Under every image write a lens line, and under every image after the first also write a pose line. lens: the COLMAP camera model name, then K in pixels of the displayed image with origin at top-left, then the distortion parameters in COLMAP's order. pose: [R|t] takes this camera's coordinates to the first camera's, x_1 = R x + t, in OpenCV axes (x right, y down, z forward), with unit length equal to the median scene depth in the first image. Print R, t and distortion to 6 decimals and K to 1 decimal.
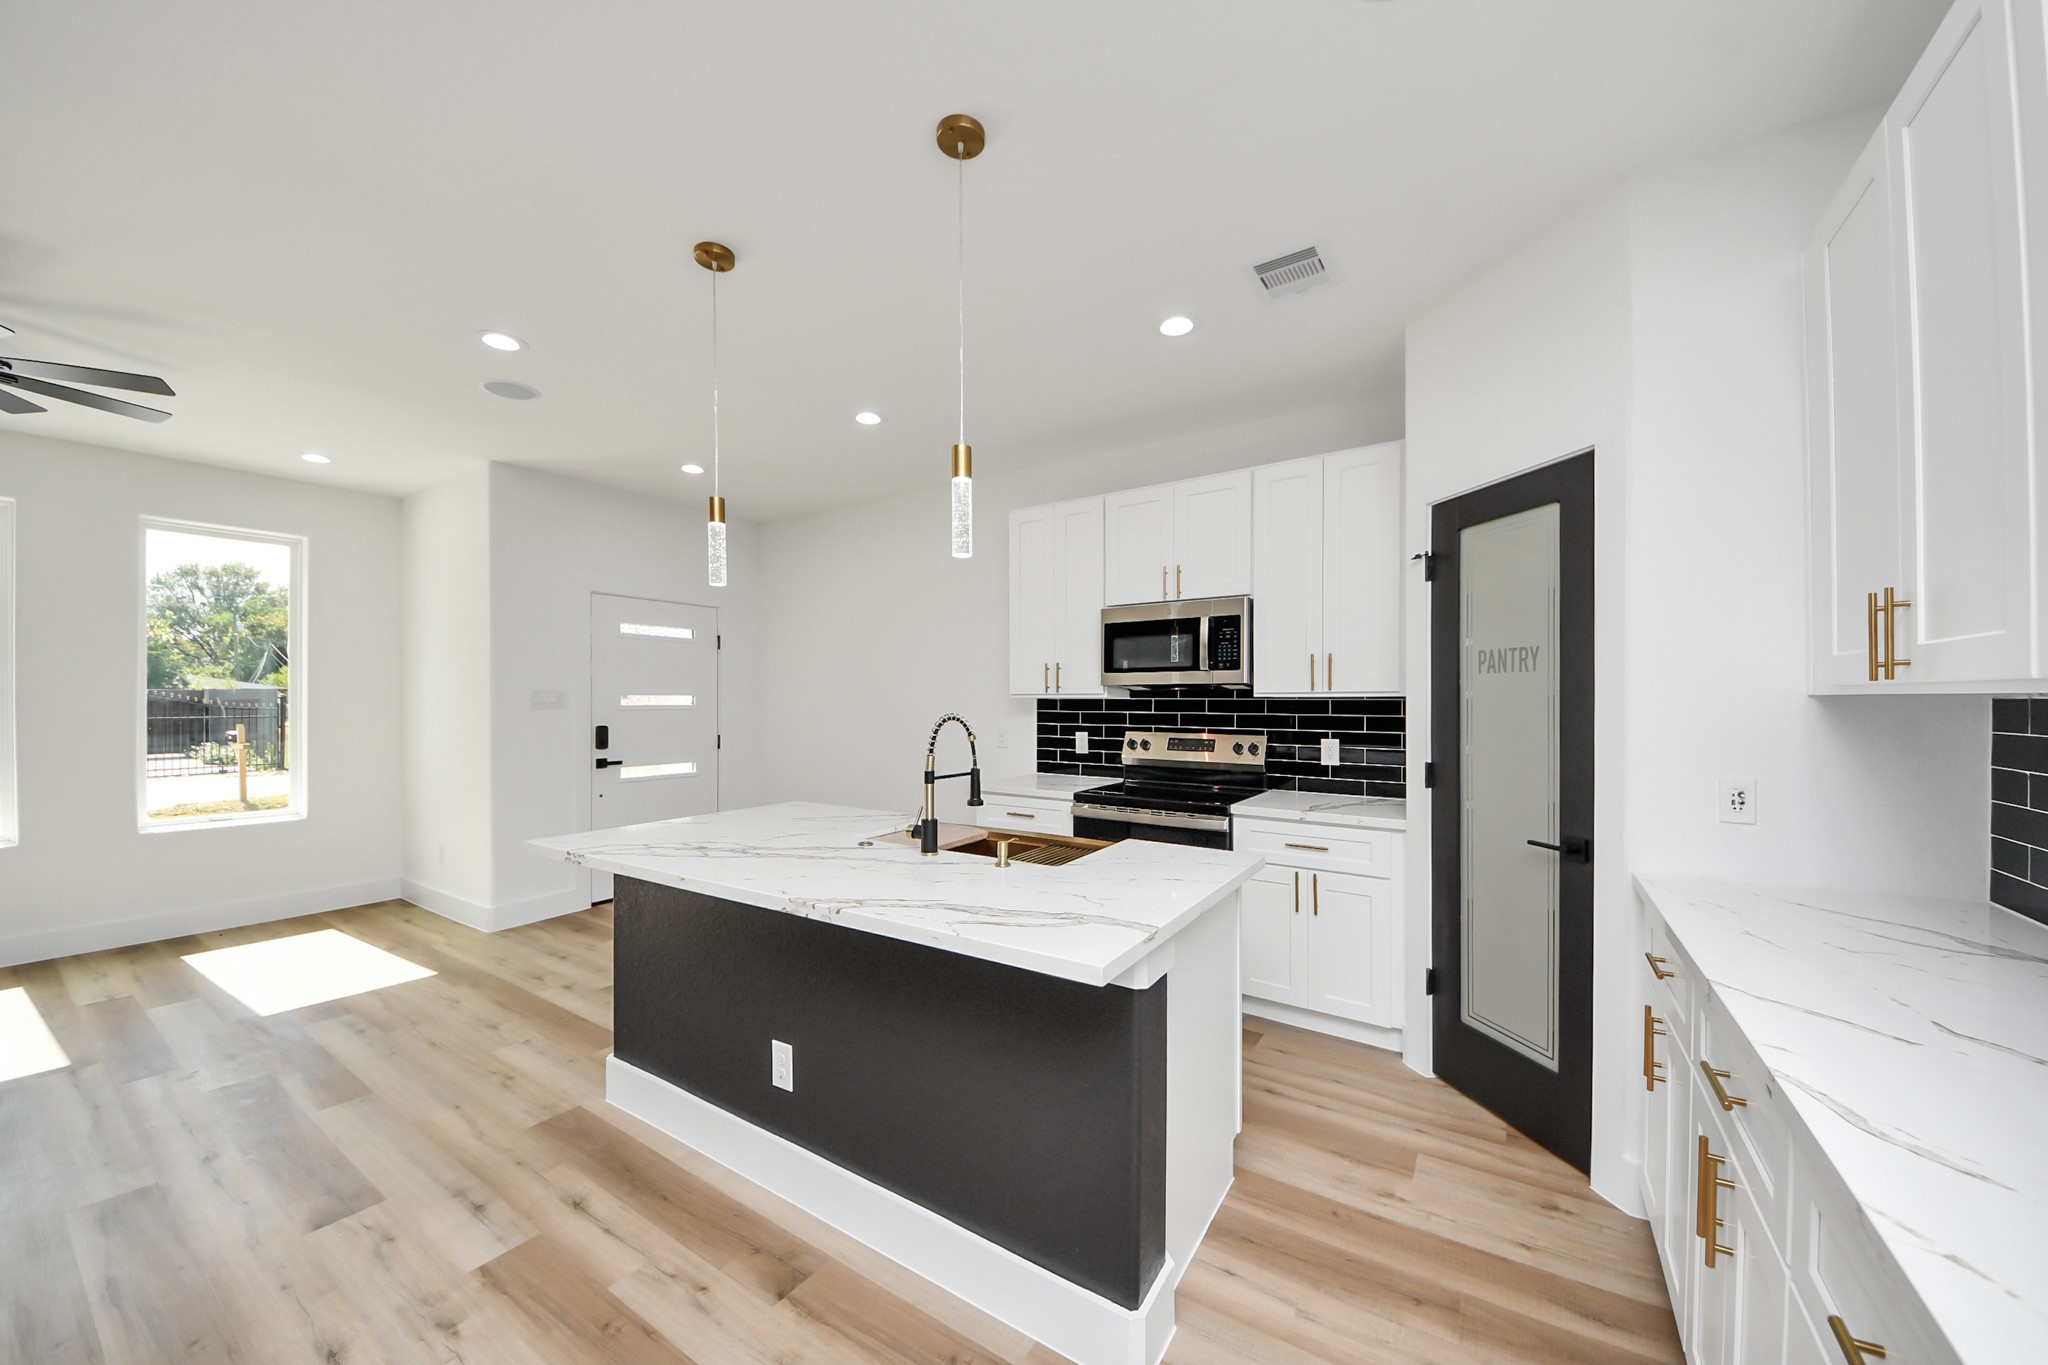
lens RADIAL K [[732.2, 0, 1032.1], [0, 732.2, 696.4], [0, 0, 1]] dist [0.010844, -0.008859]
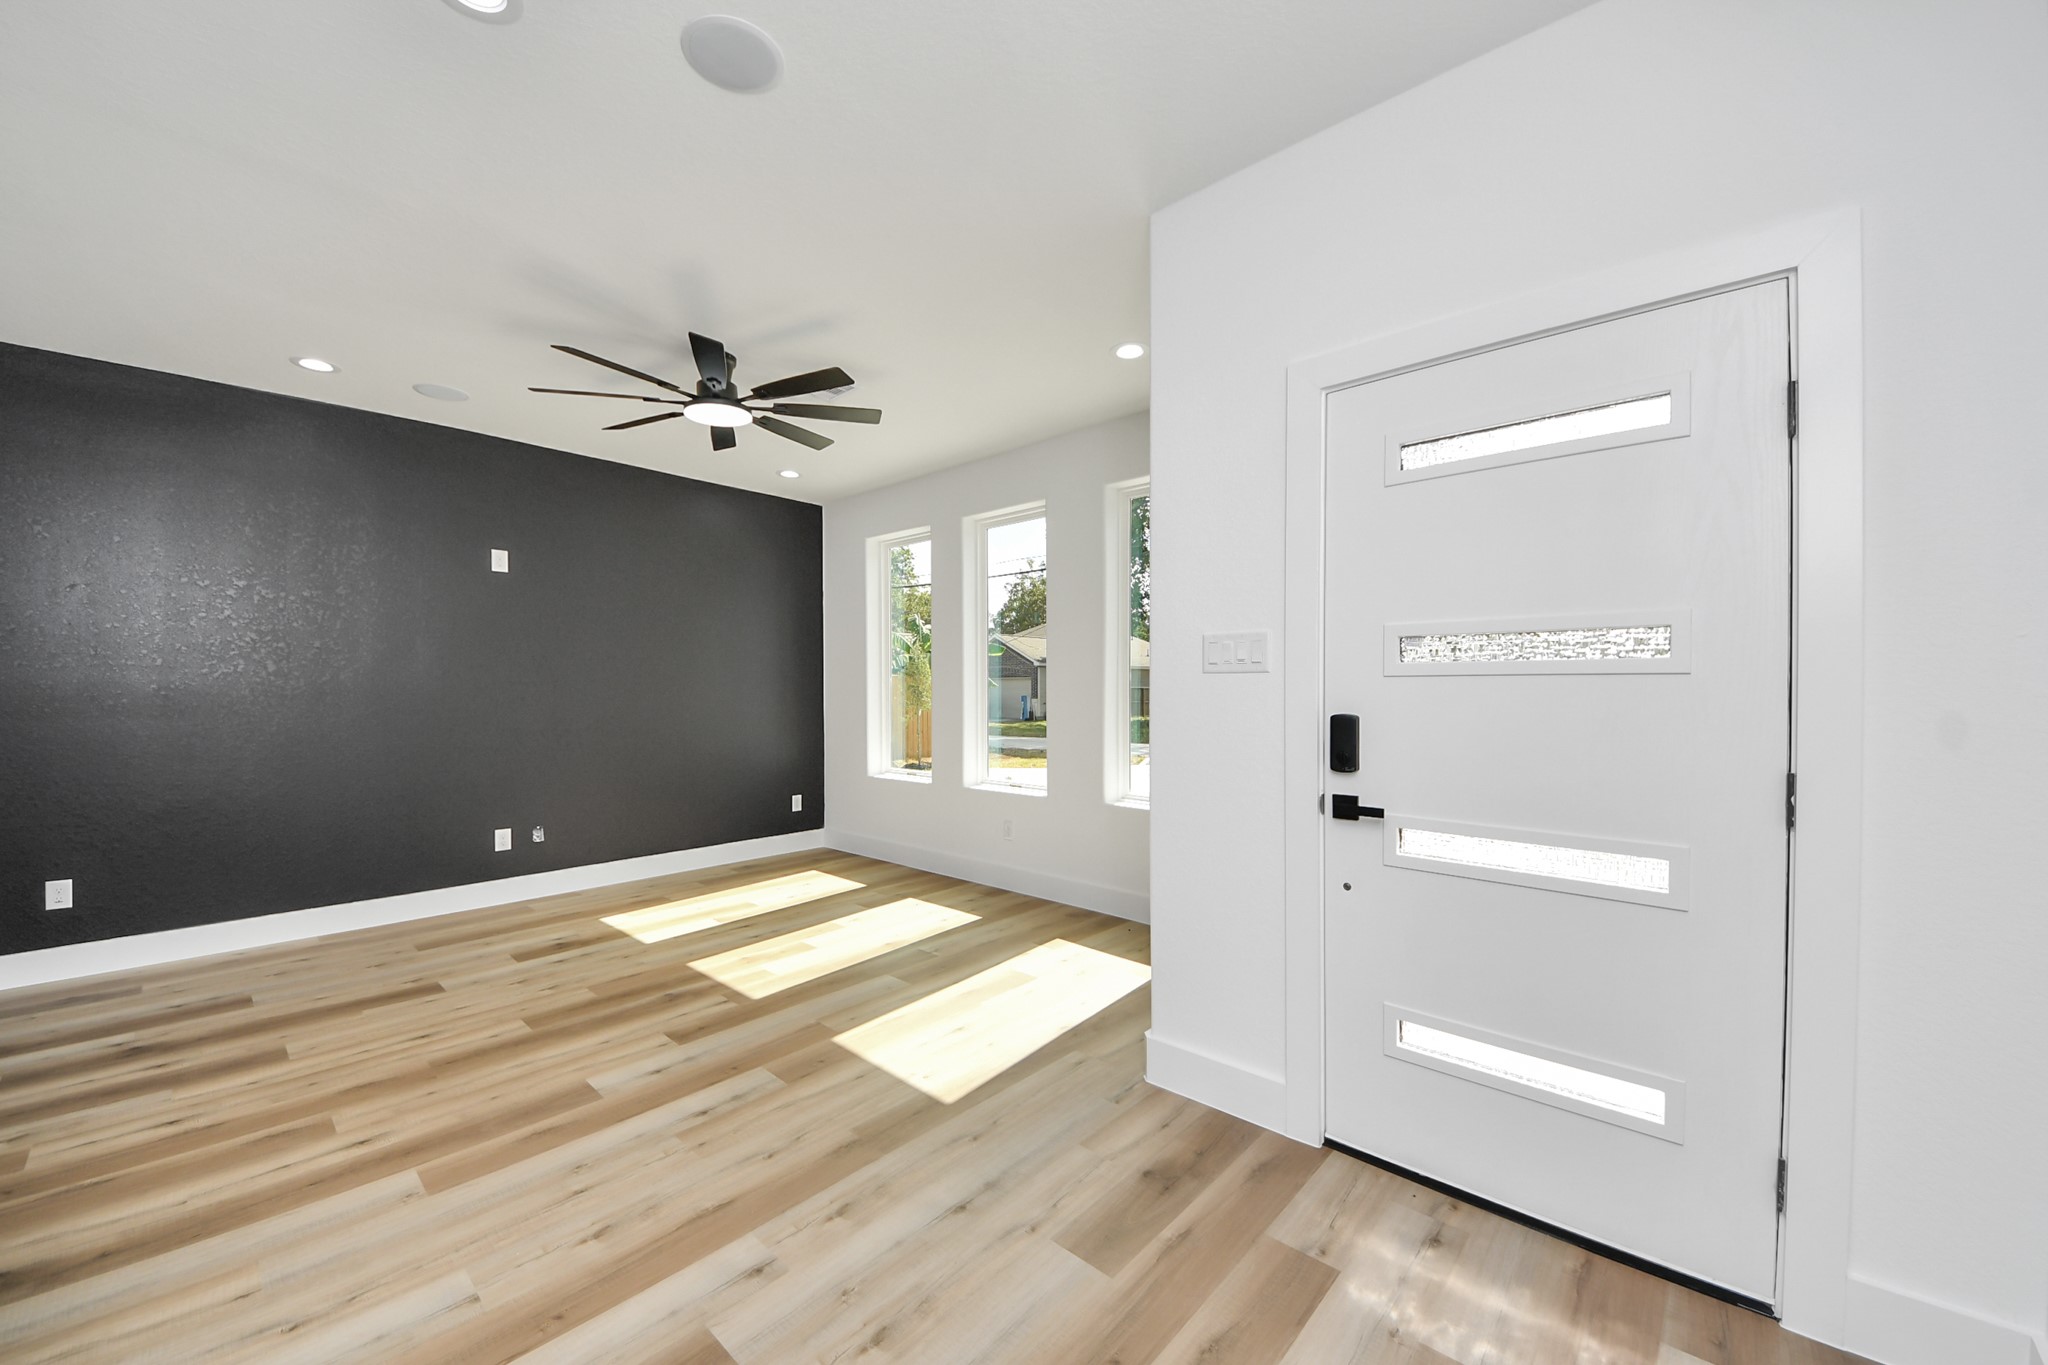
lens RADIAL K [[792.5, 0, 1017.3], [0, 792.5, 688.8], [0, 0, 1]] dist [0.005464, -0.002846]
pose [[-0.185185, 0.010955, -0.982643, -0.161973], [0.011330, 0.999895, 0.009012, 0.025551], [0.982638, -0.009464, -0.185290, 1.182744]]
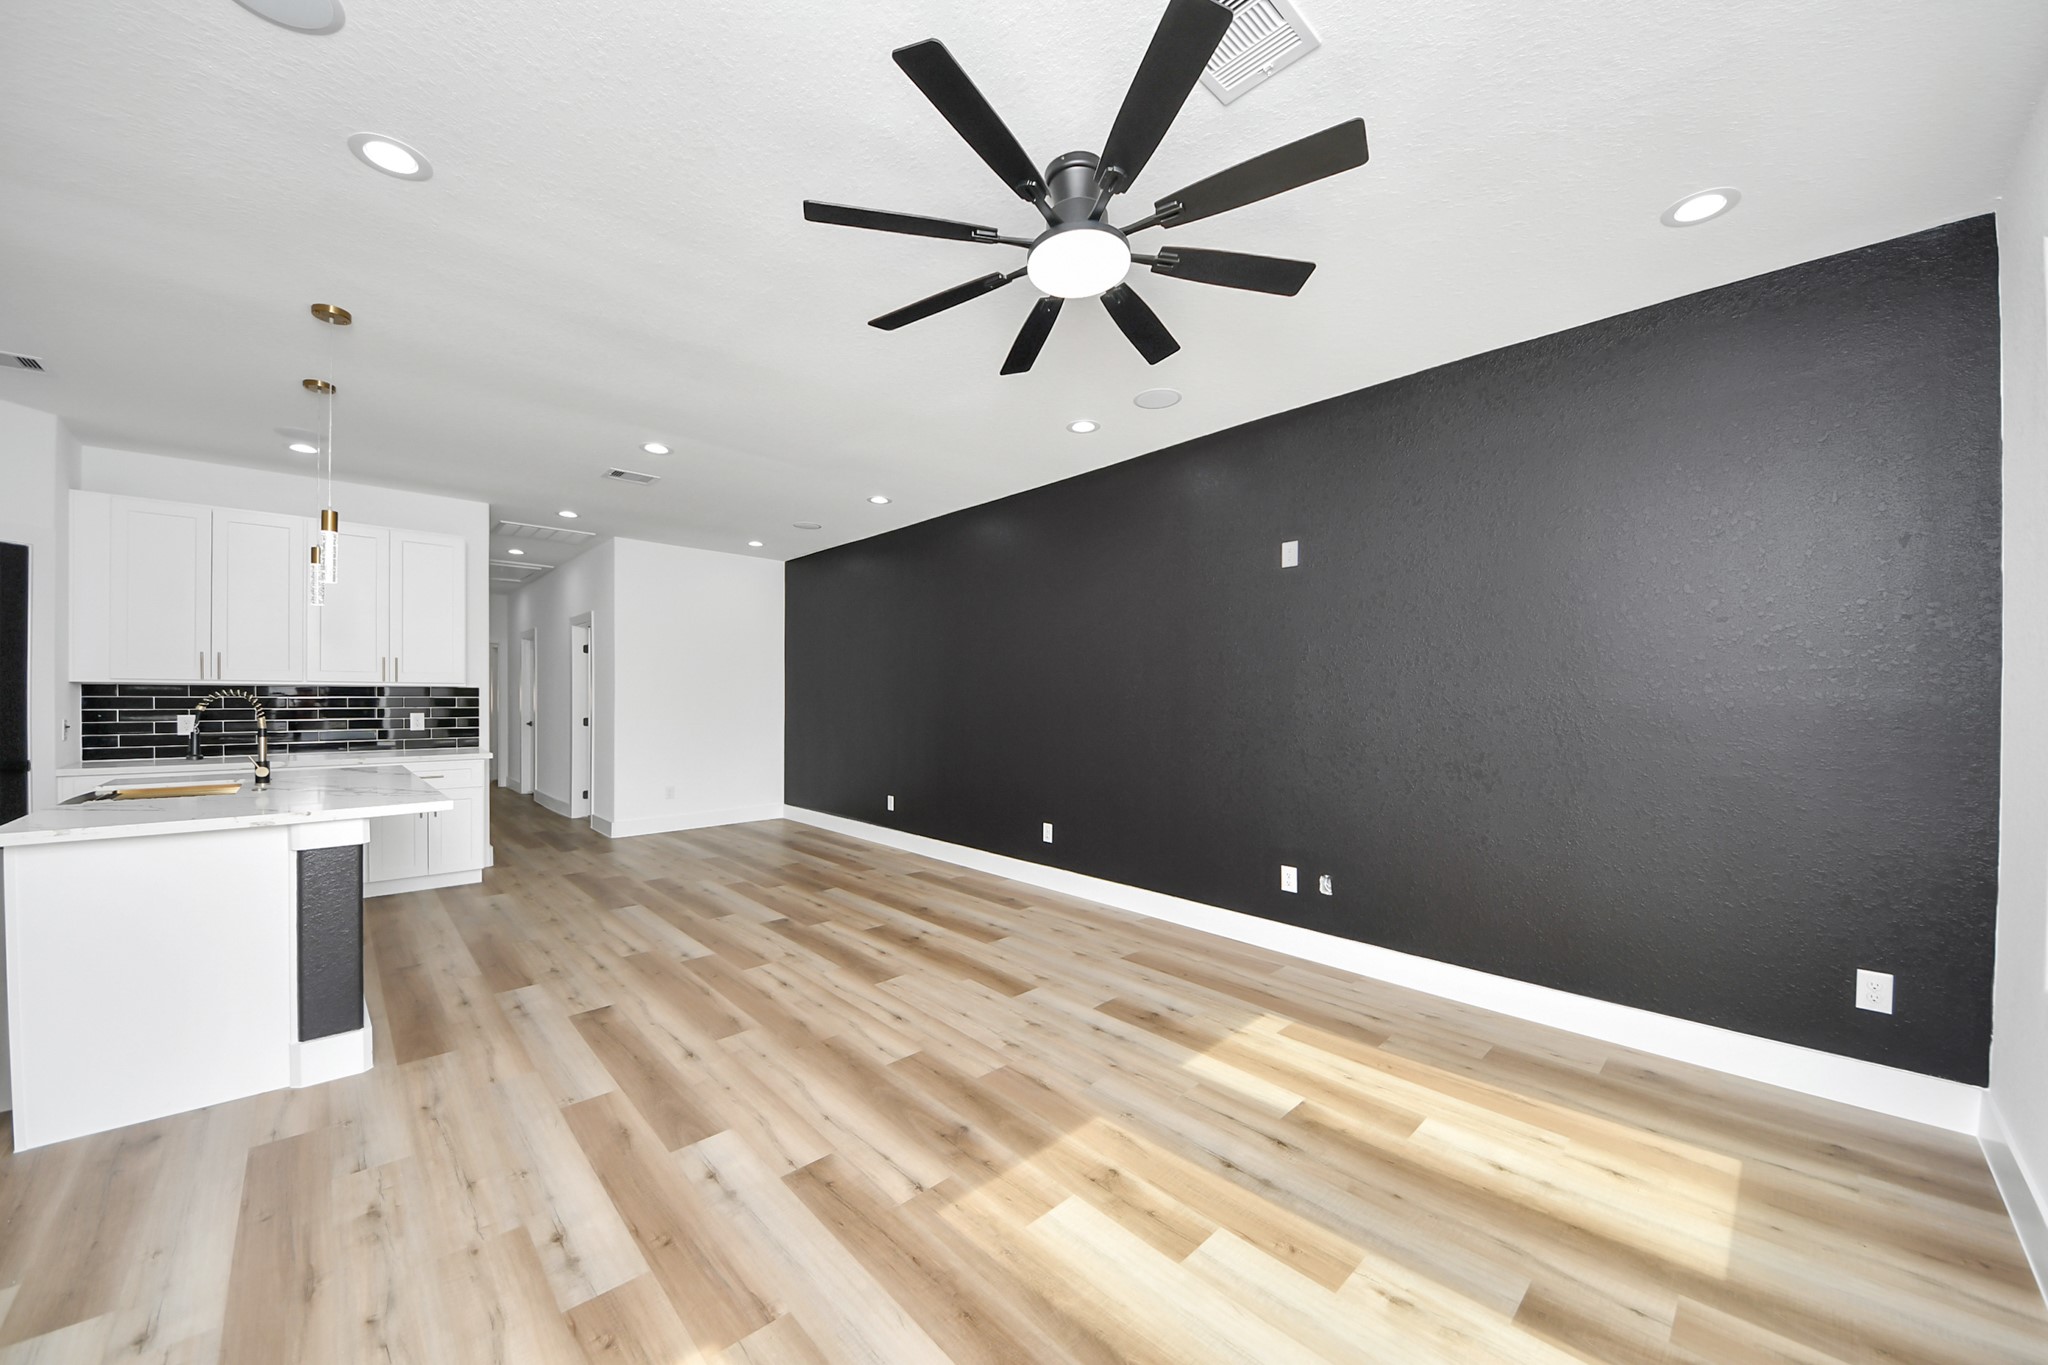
lens RADIAL K [[732.2, 0, 1017.7], [0, 732.2, 698.6], [0, 0, 1]] dist [0.010844, -0.008859]
pose [[-0.971225, -0.001180, 0.238162, -1.144964], [-0.001274, 0.999999, -0.000242, 0.022485], [-0.238161, -0.000539, -0.971225, 1.200412]]
